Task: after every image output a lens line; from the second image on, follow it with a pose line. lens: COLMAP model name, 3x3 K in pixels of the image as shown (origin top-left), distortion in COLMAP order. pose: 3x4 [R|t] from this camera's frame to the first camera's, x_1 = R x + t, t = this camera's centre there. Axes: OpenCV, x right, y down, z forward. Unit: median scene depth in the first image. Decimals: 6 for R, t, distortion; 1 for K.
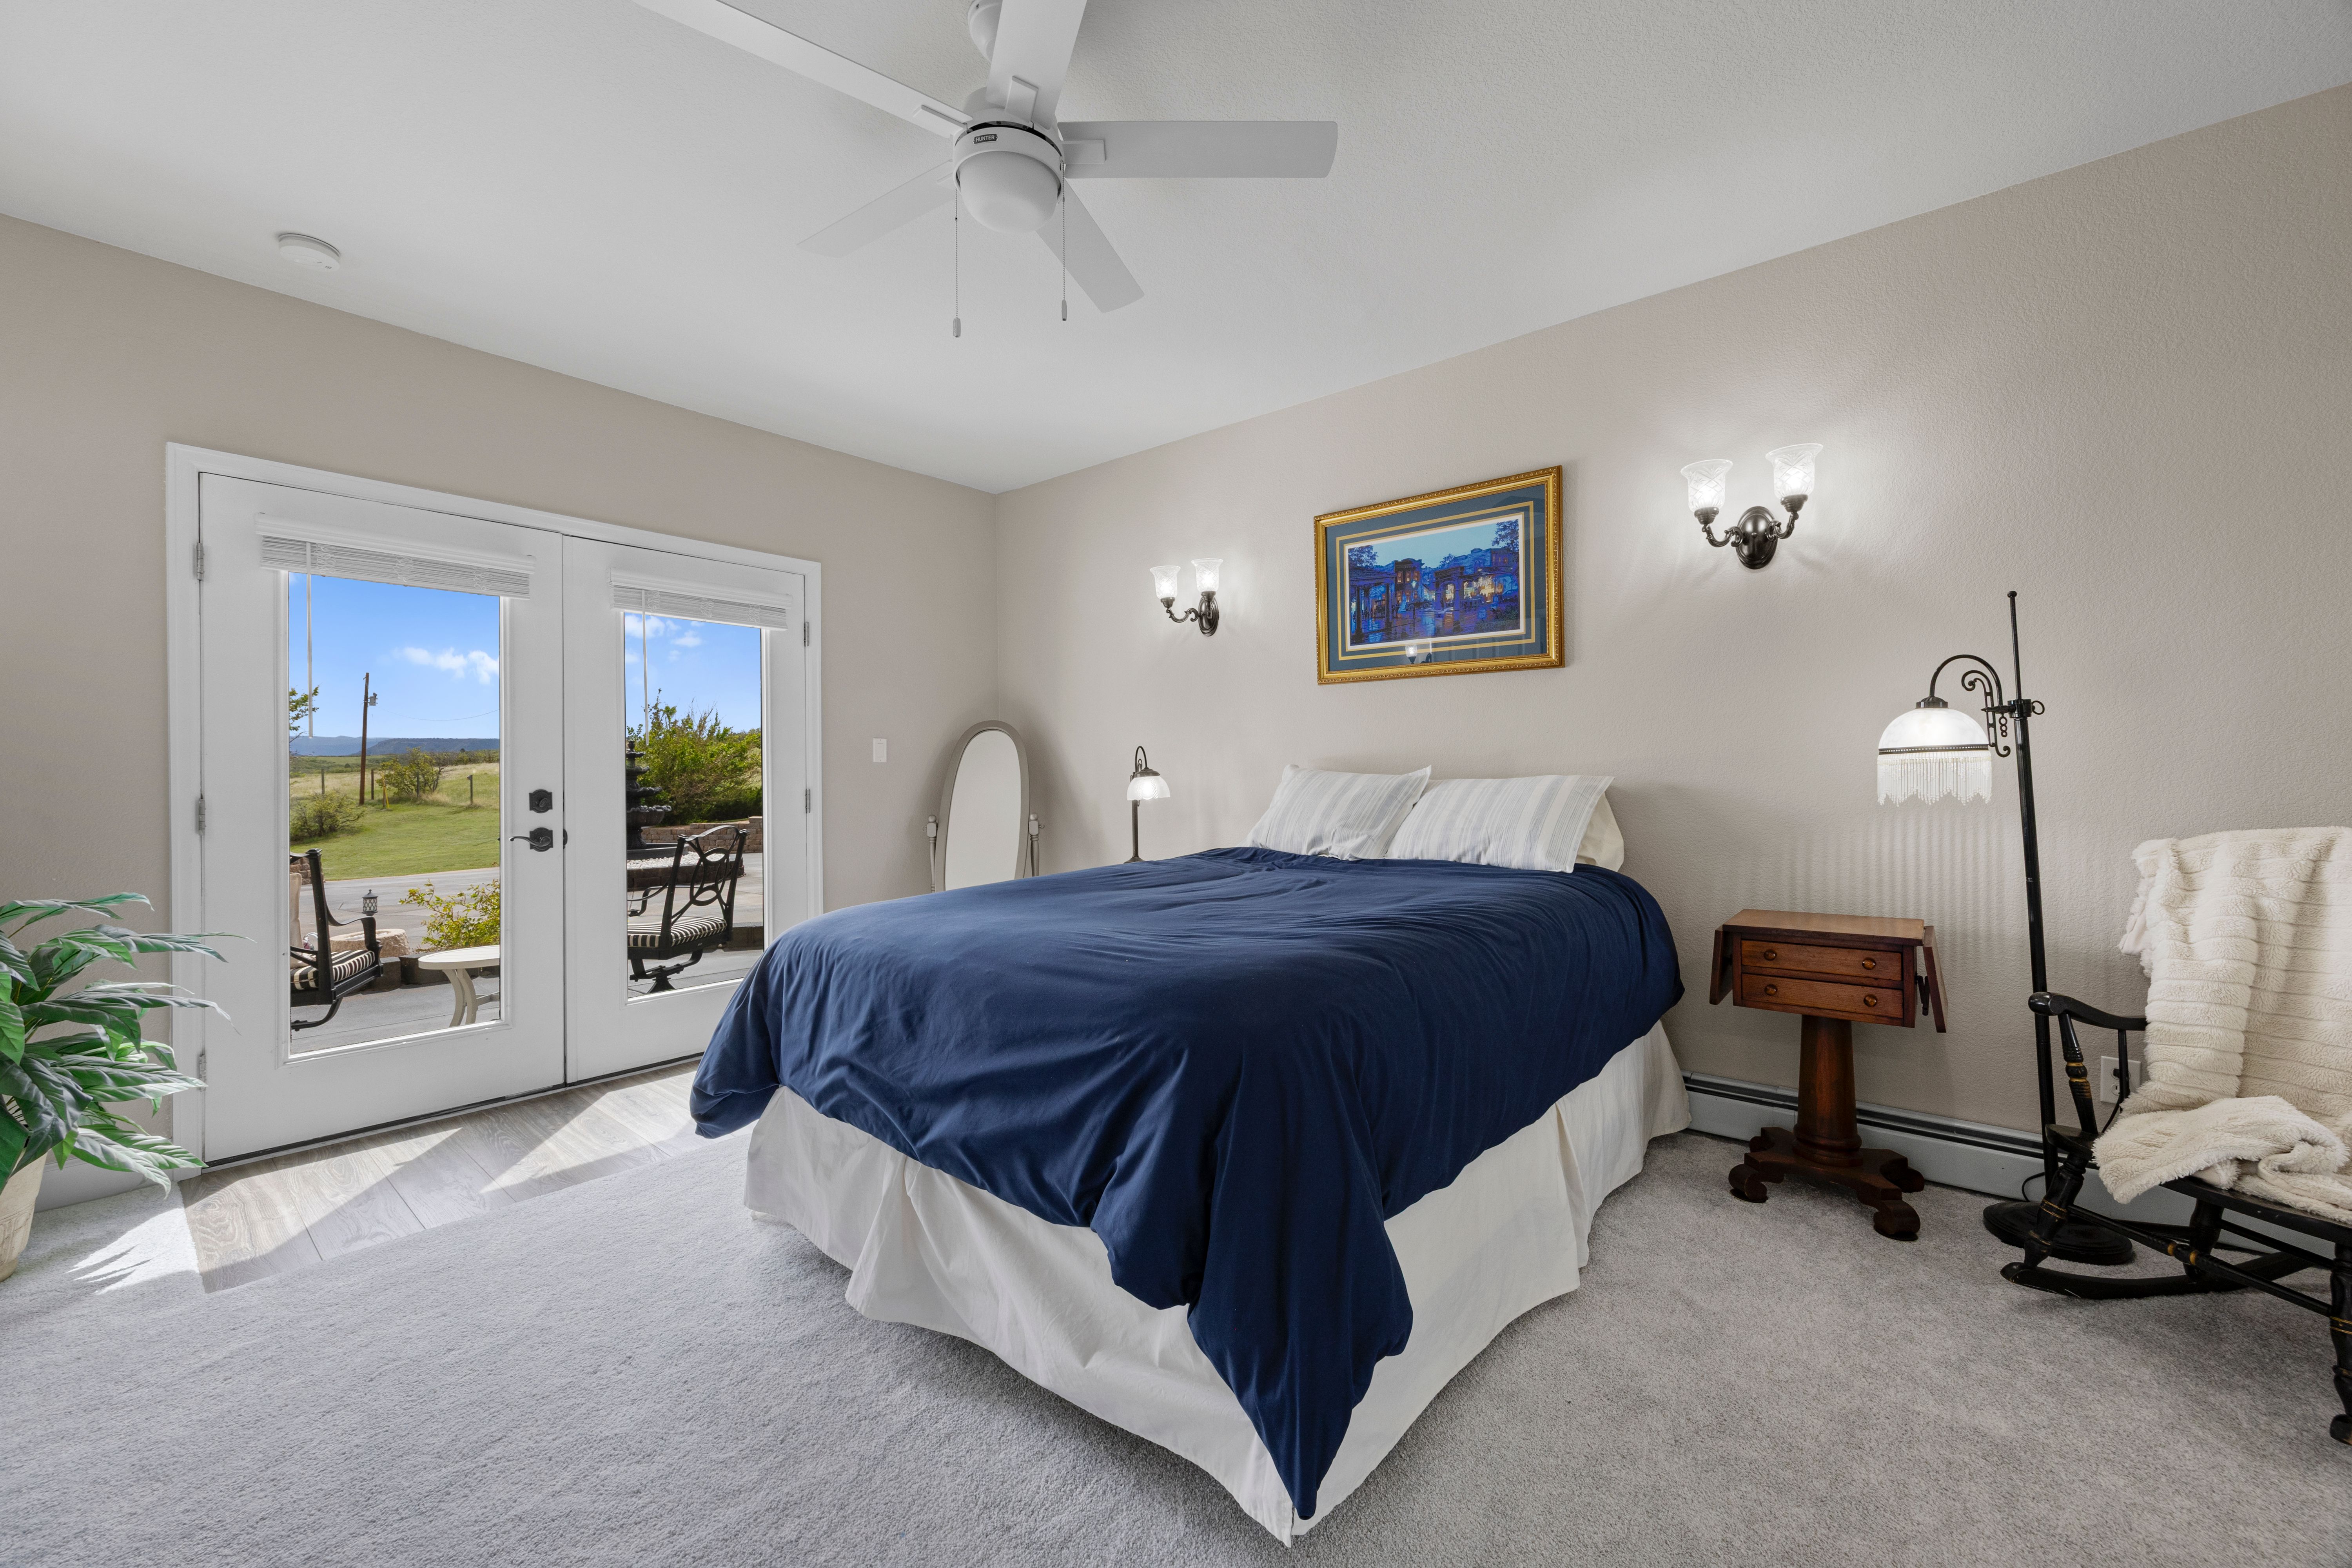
lens RADIAL K [[939.4, 0, 1173.3], [0, 939.4, 775.6], [0, 0, 1]] dist [0.000326, -0.000047]
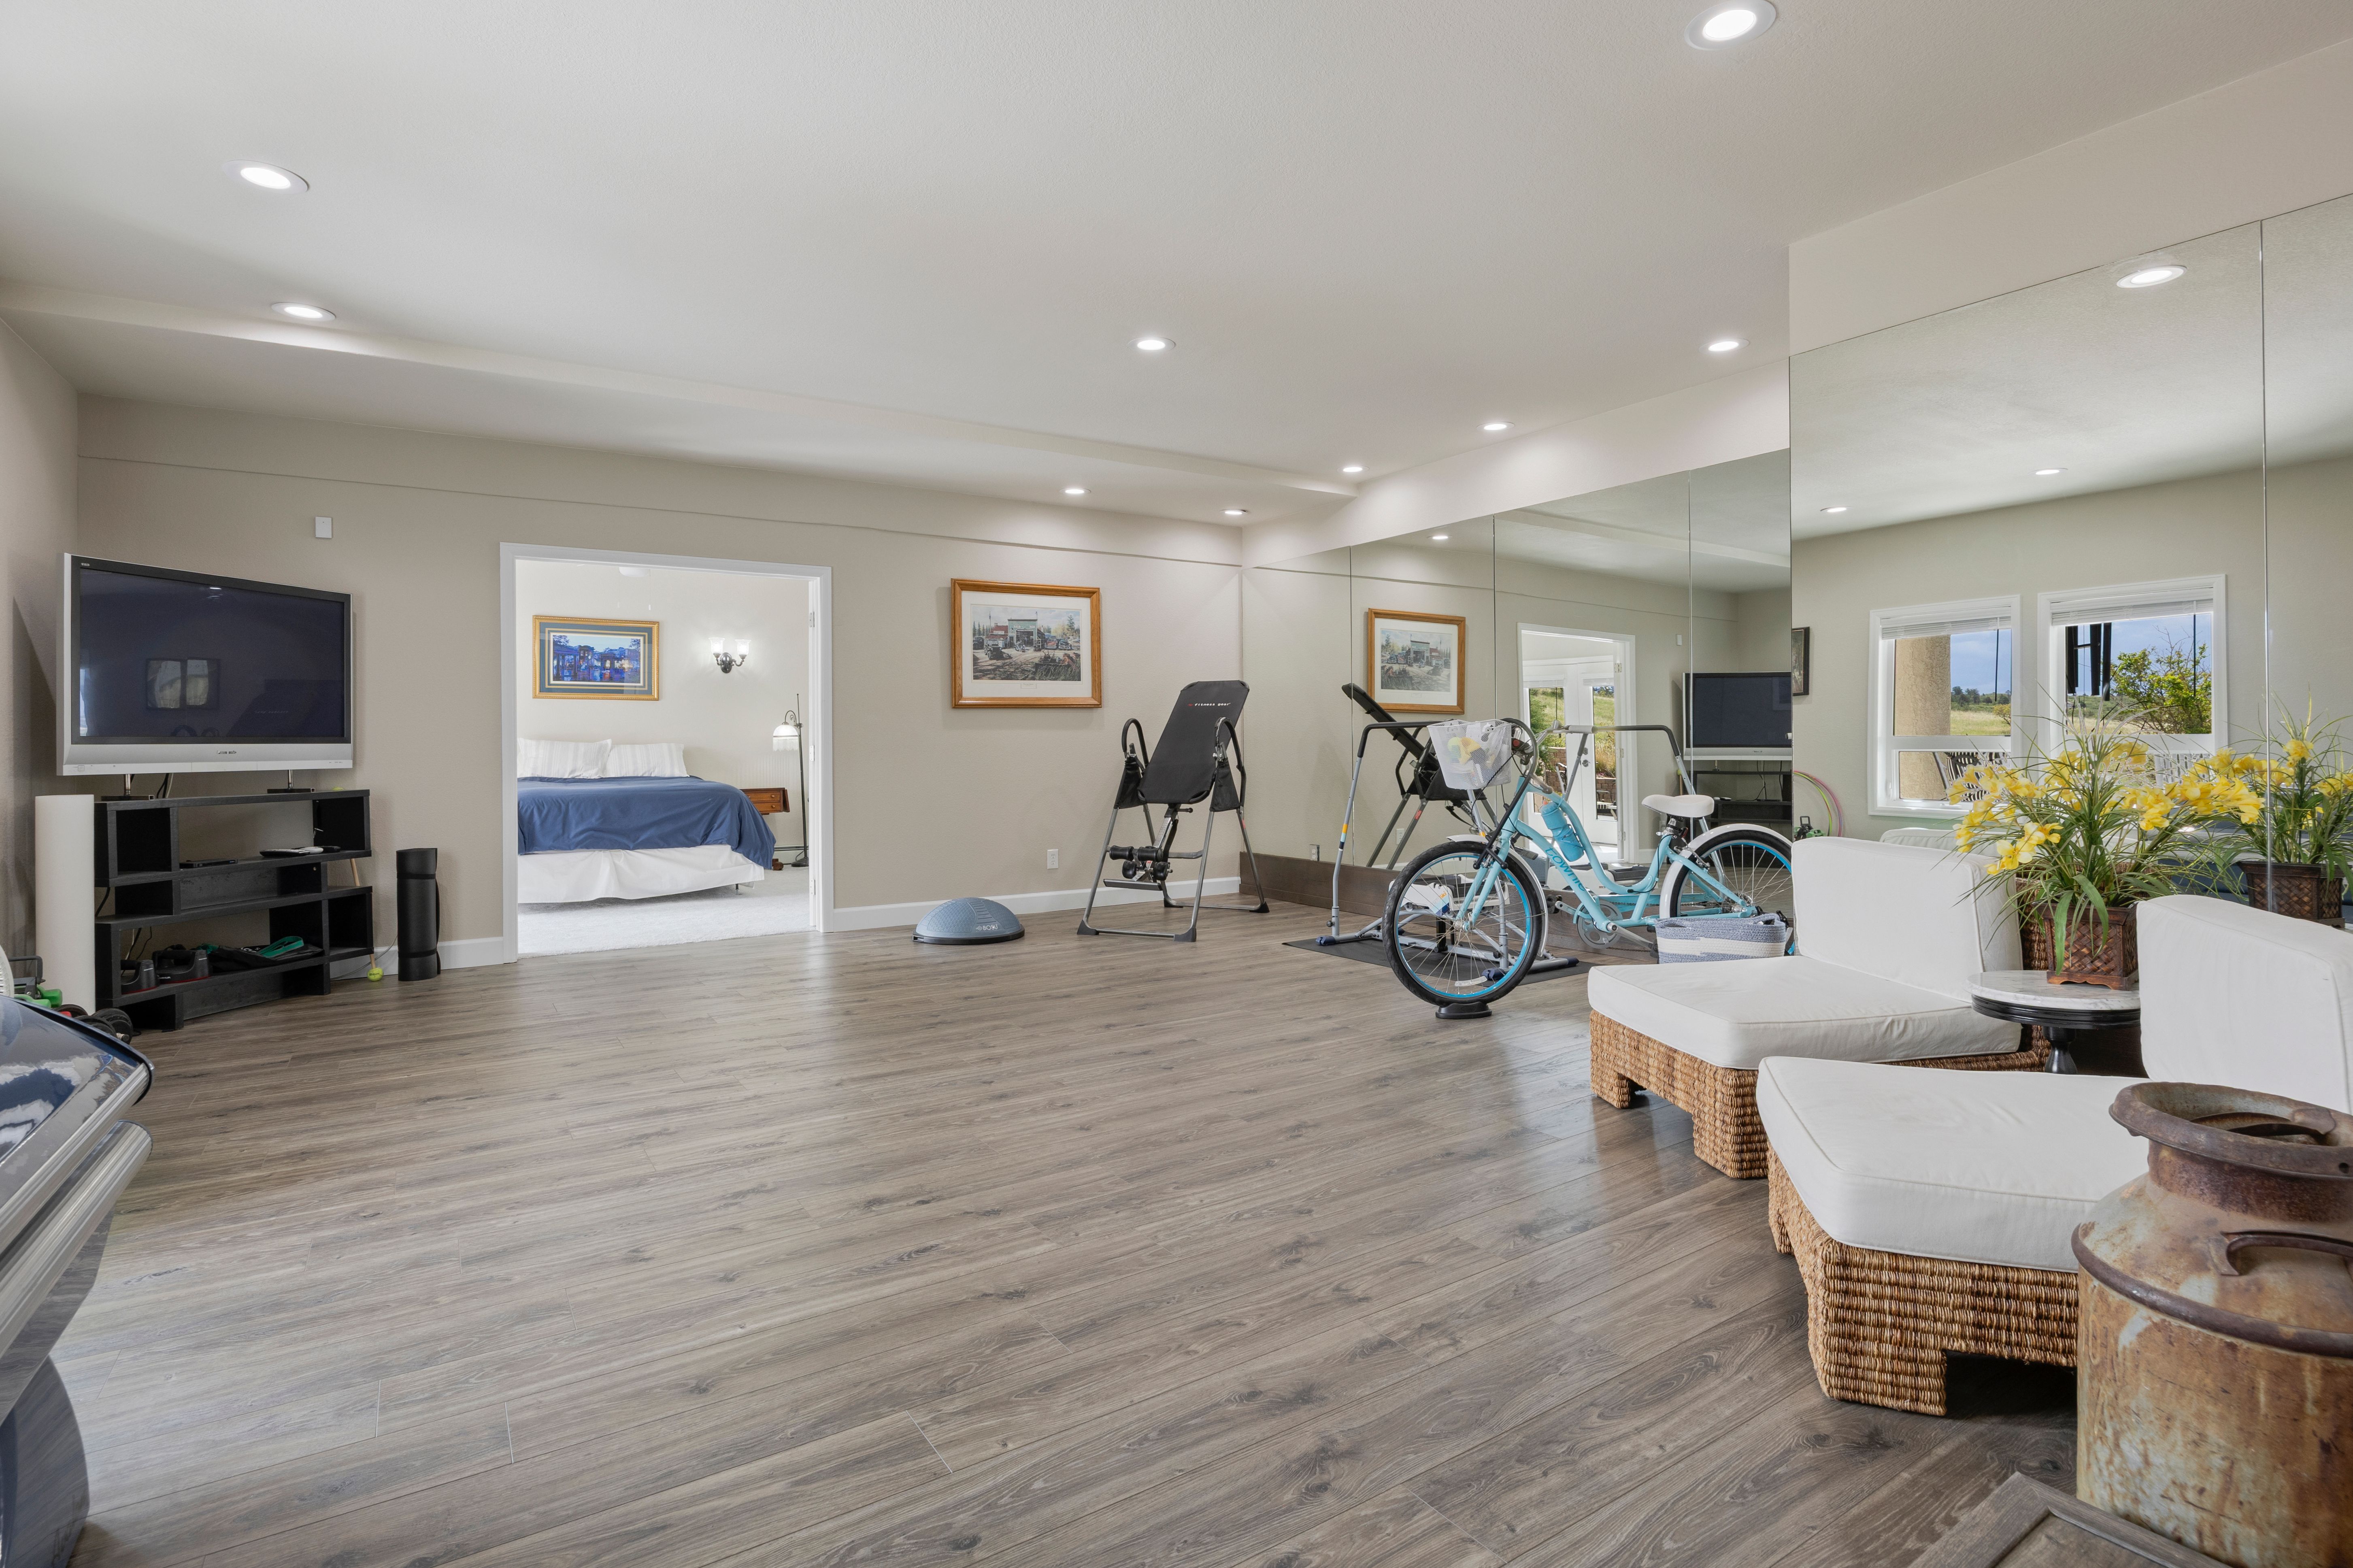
lens RADIAL K [[1138.1, 0, 1175.7], [0, 1138.1, 768.4], [0, 0, 1]] dist [0.000098, 0.000054]
pose [[0.281792, -0.006326, 0.959455, -2.084011], [0.006640, 0.999967, 0.004643, 0.060582], [-0.959452, 0.005062, 0.281825, -1.174903]]
